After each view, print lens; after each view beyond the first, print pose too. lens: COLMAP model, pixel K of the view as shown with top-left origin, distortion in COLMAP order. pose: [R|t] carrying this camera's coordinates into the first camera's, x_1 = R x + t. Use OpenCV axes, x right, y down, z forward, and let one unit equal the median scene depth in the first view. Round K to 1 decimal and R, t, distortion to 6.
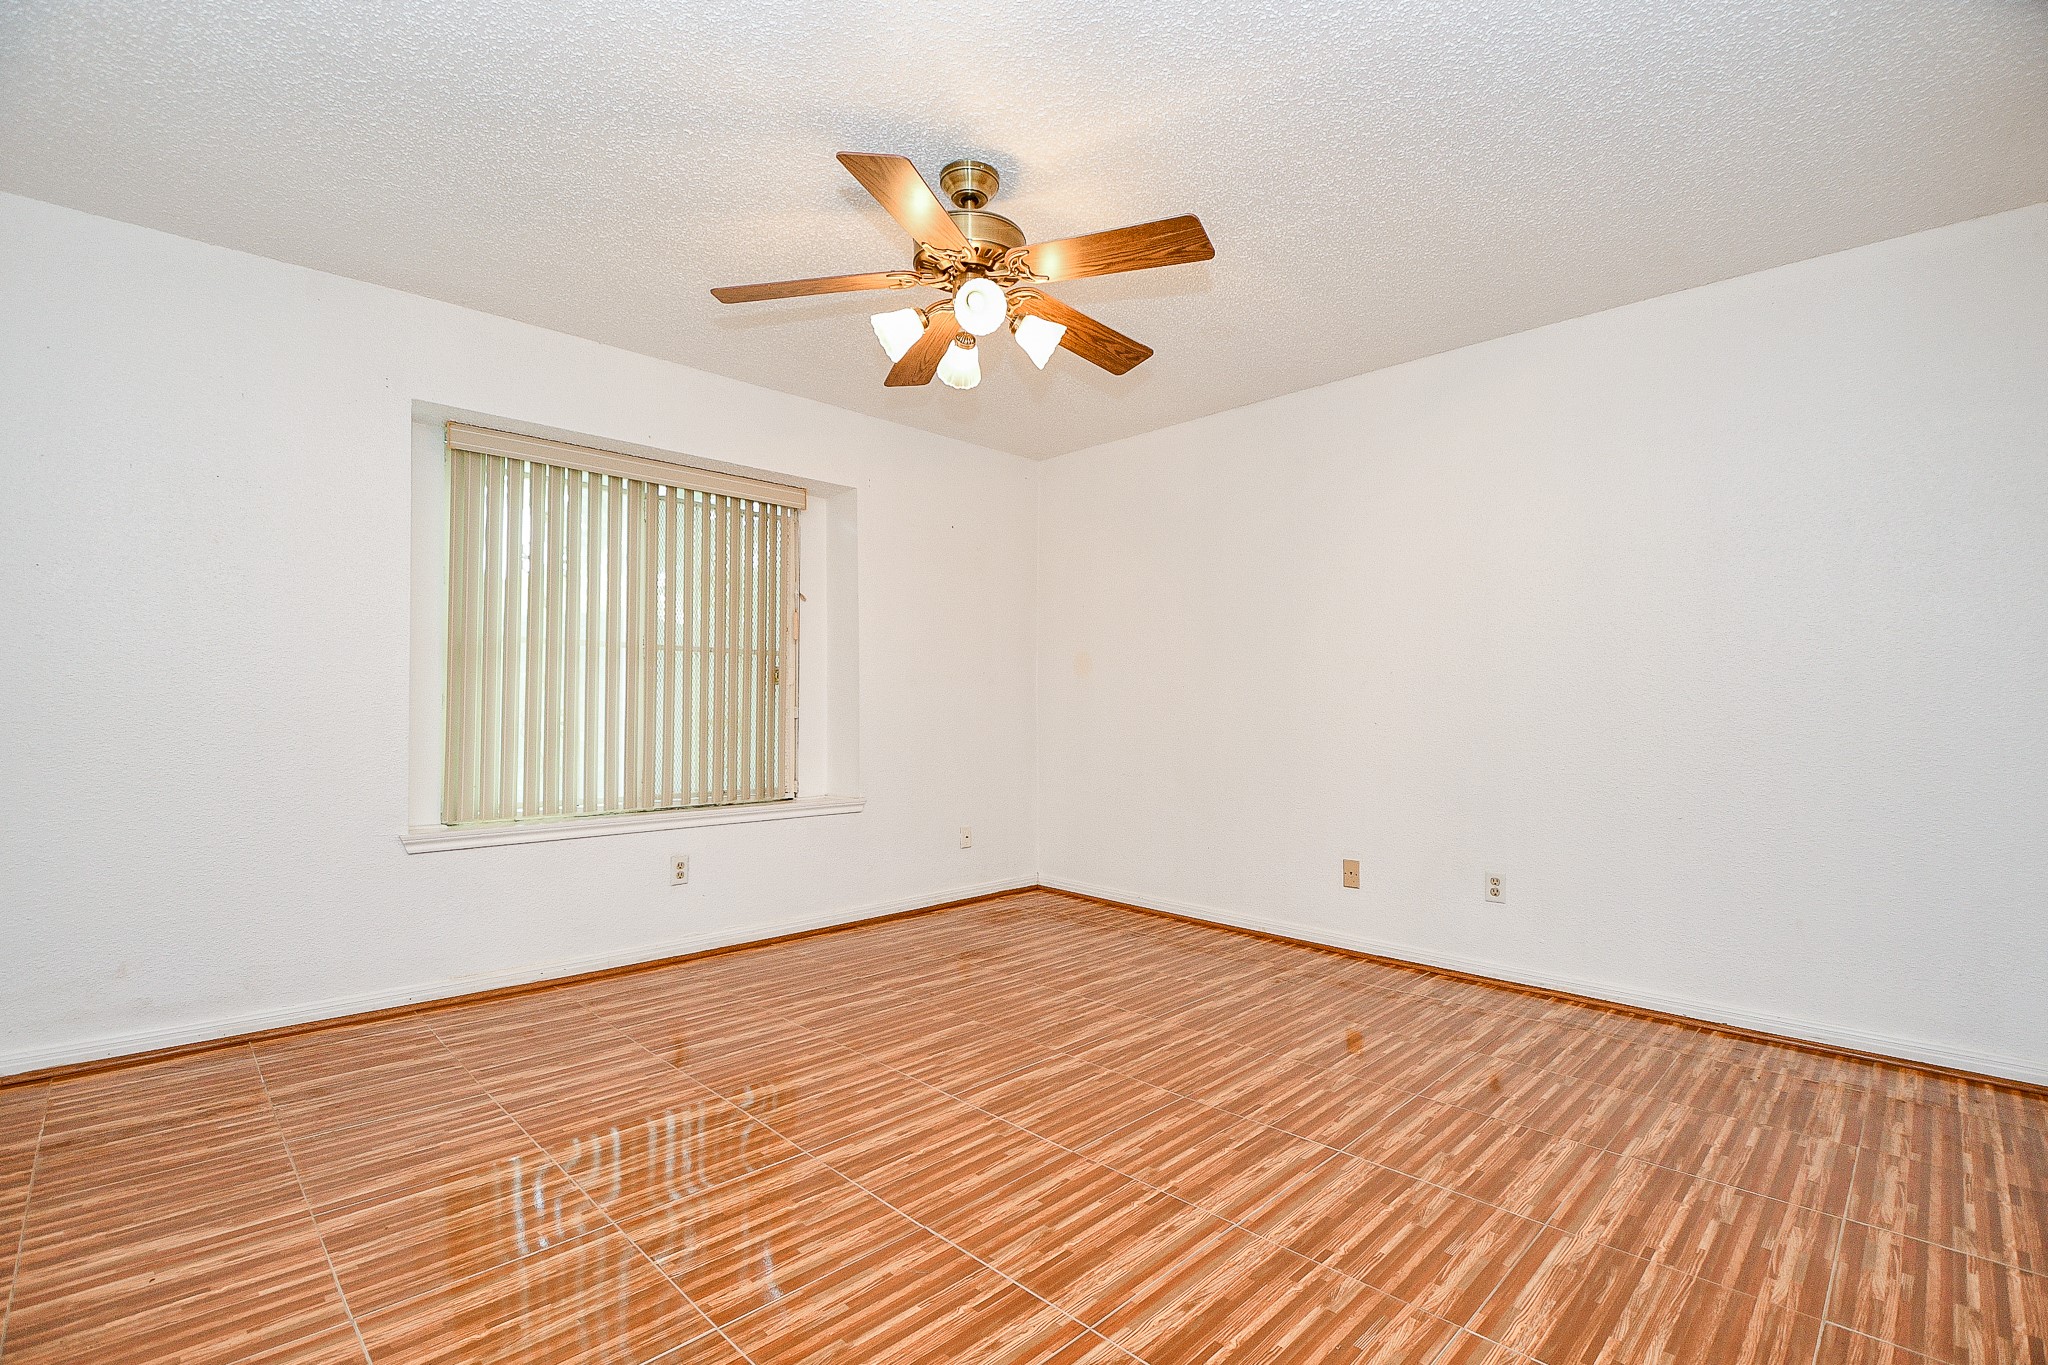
lens RADIAL K [[911.2, 0, 1028.3], [0, 911.2, 681.4], [0, 0, 1]] dist [0.003752, -0.014147]
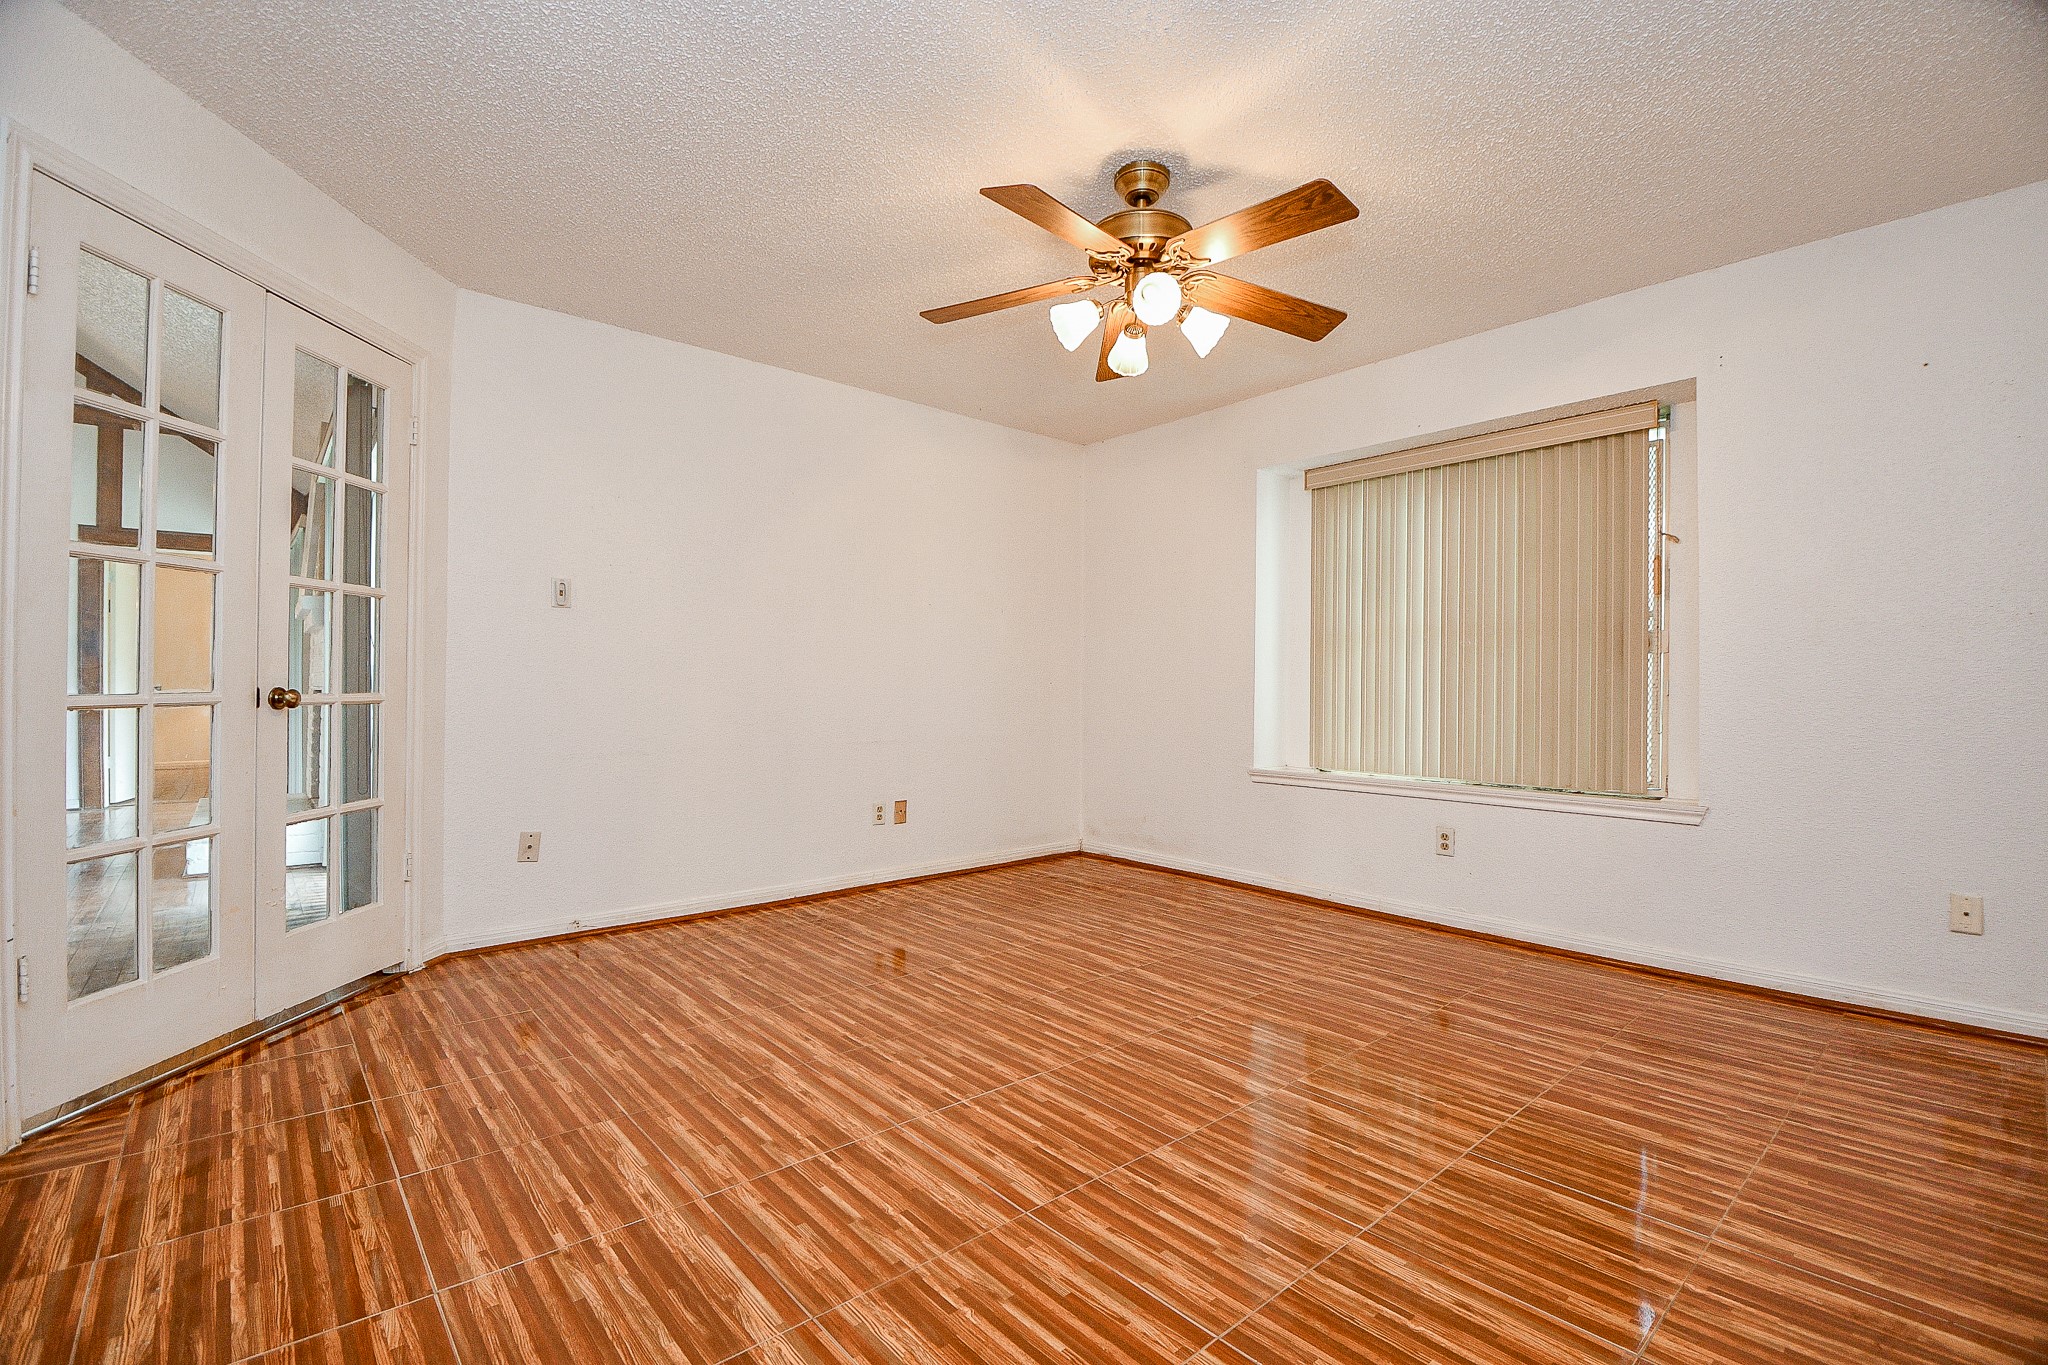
lens RADIAL K [[911.2, 0, 1027.0], [0, 911.2, 685.0], [0, 0, 1]] dist [0.003752, -0.014147]
pose [[-0.058875, -0.007353, -0.998238, 0.938913], [0.014504, 0.999861, -0.008220, 0.053826], [0.998160, -0.014962, -0.058760, 0.872599]]
